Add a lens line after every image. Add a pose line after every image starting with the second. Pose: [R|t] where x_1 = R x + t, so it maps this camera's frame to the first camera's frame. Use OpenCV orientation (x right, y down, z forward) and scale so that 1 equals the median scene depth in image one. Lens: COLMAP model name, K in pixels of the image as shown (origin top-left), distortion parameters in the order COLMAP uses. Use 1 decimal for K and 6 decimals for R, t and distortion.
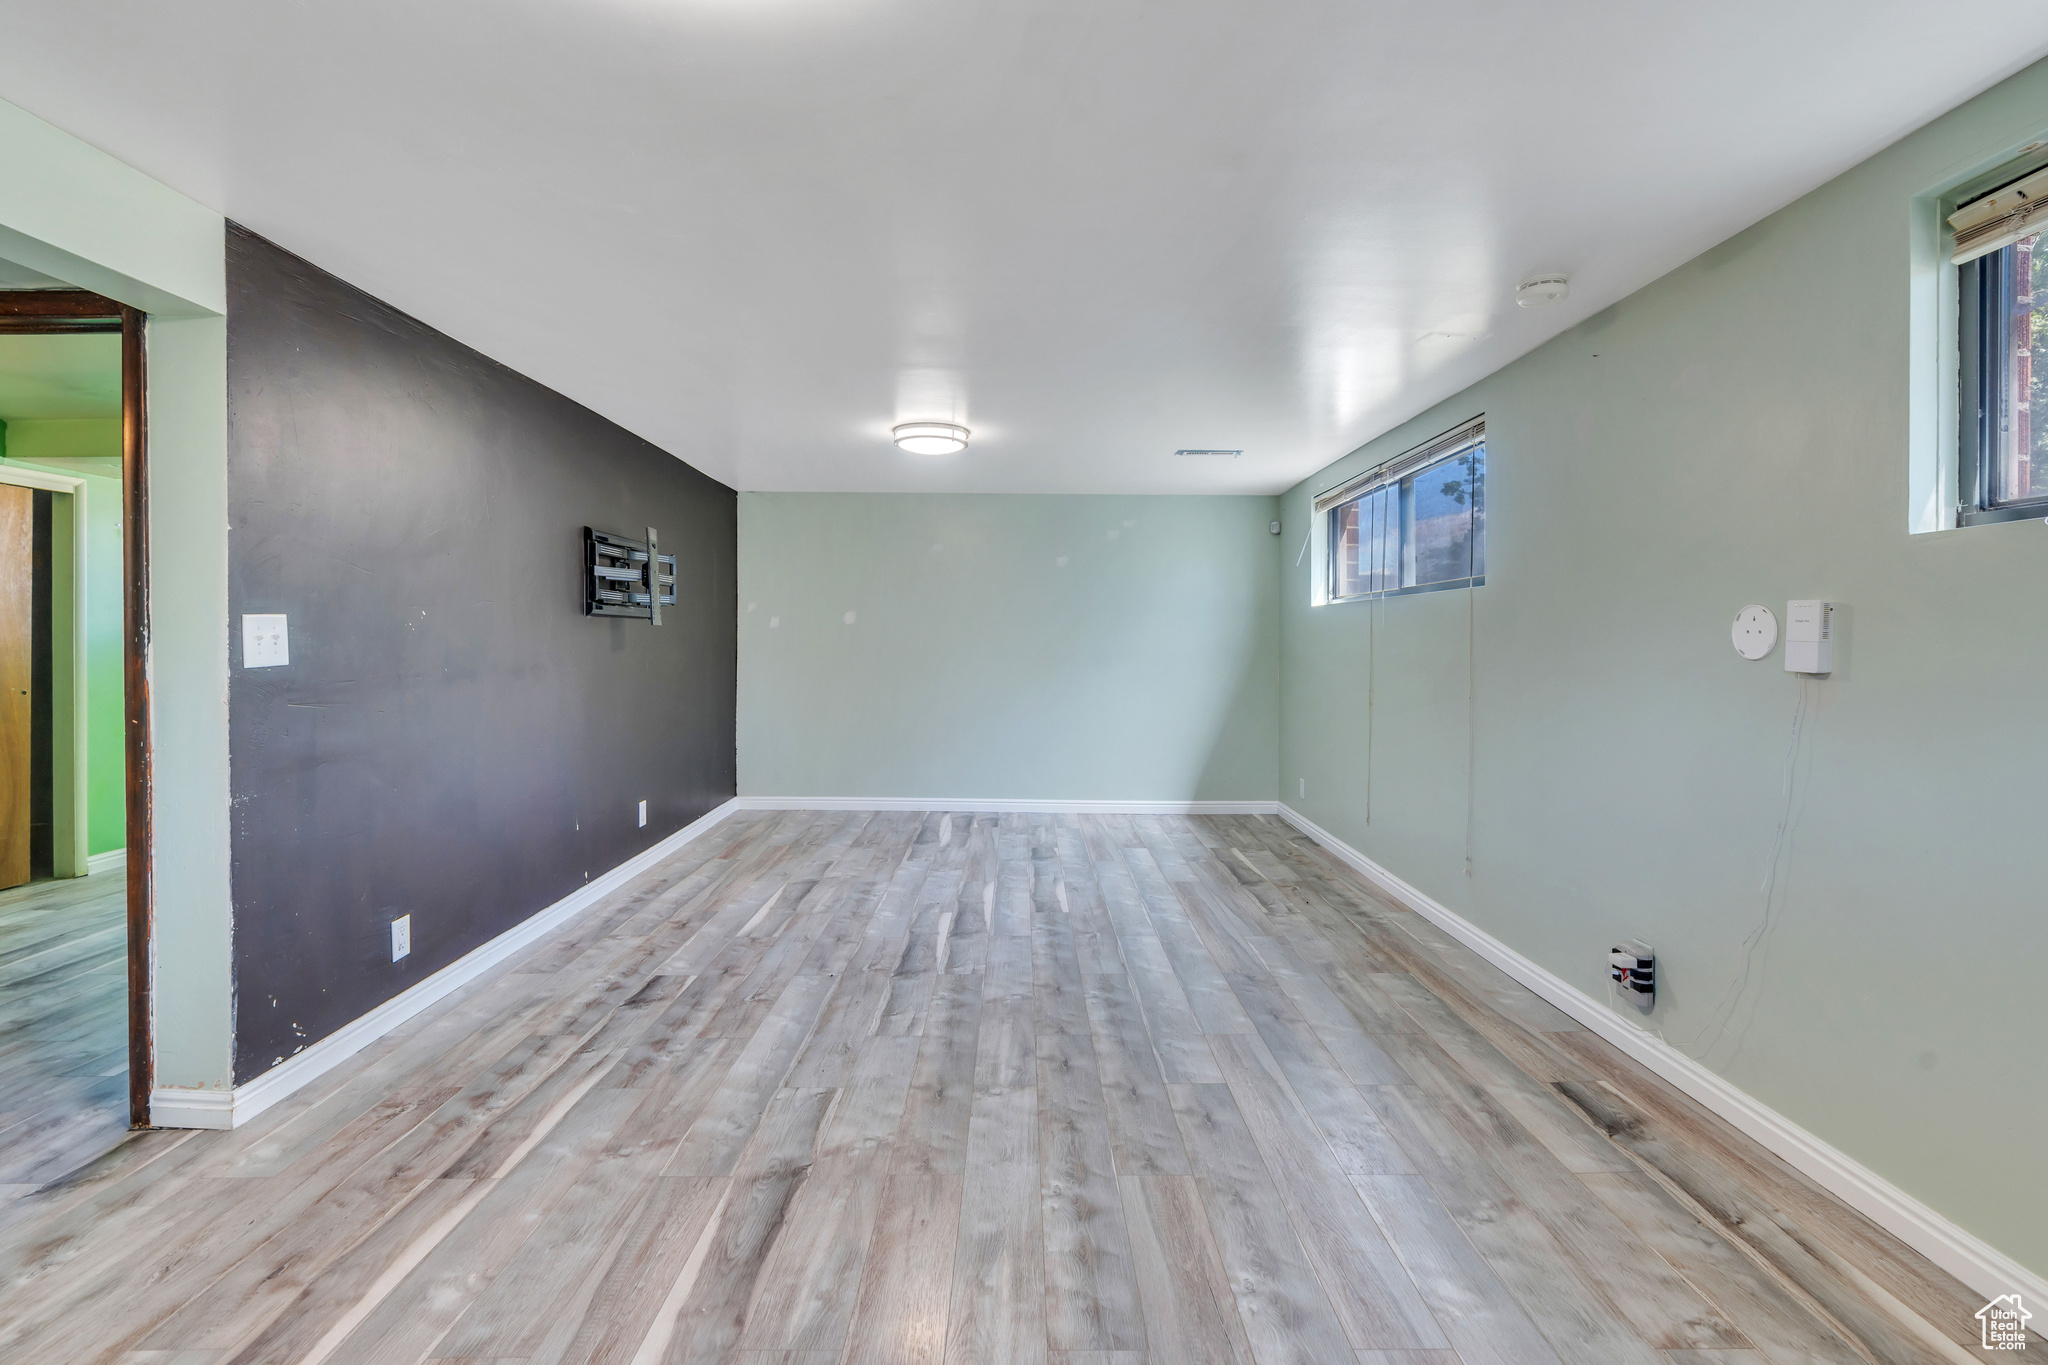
lens RADIAL K [[915.2, 0, 1025.1], [0, 915.2, 637.7], [0, 0, 1]] dist [-0.000810, 0.000066]
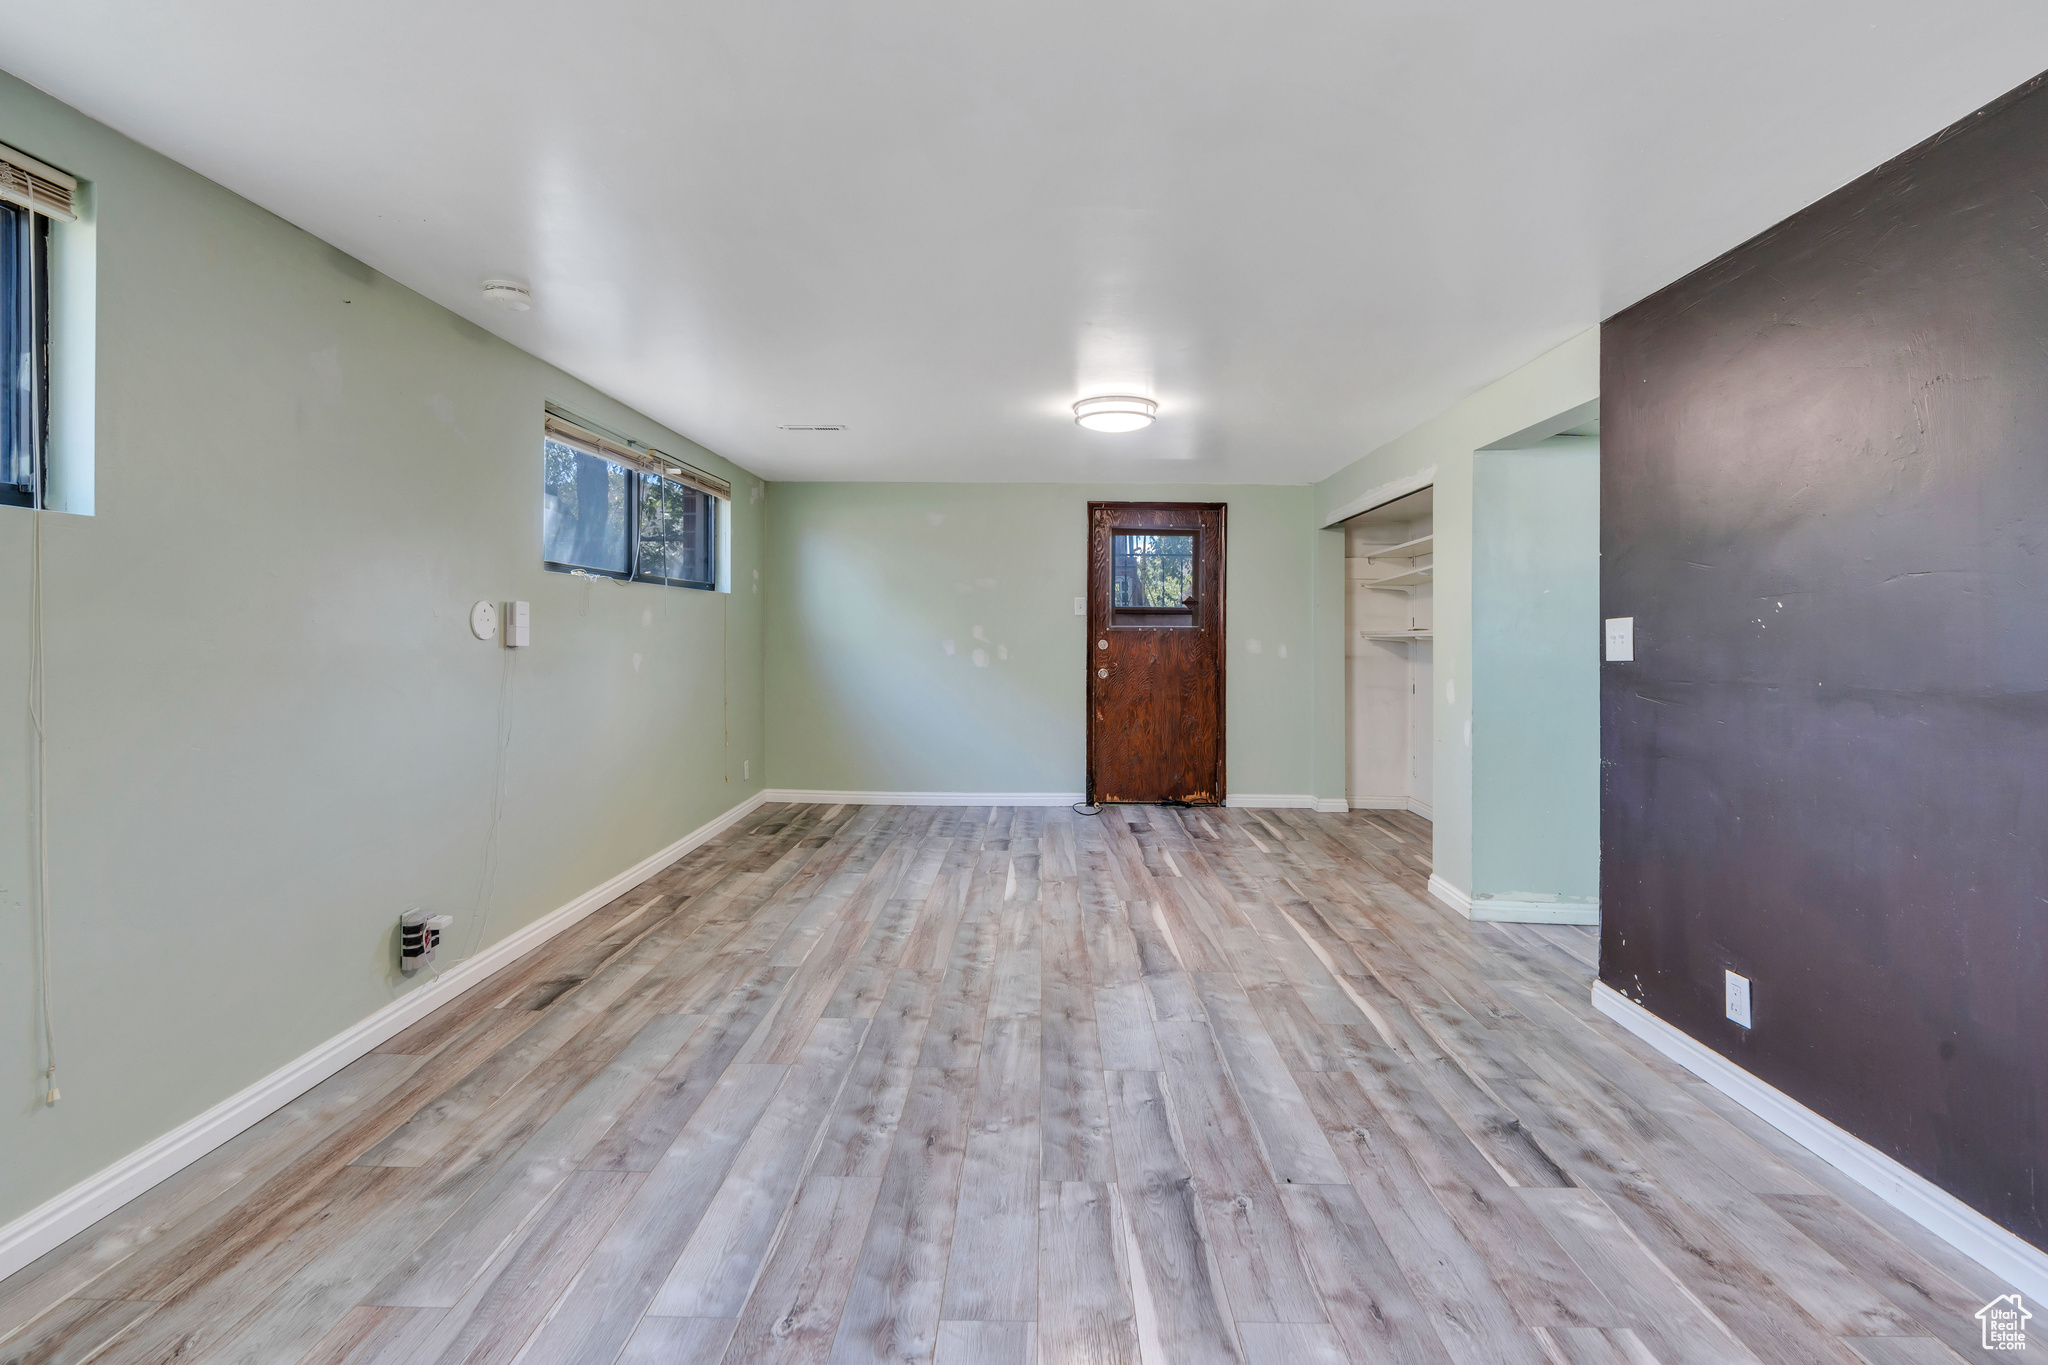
lens RADIAL K [[915.2, 0, 1025.1], [0, 915.2, 637.7], [0, 0, 1]] dist [-0.000810, 0.000066]
pose [[-0.999543, -0.012119, 0.027699, -0.056994], [-0.012102, 0.999926, 0.000775, 0.008064], [-0.027707, 0.000439, -0.999616, 1.963835]]
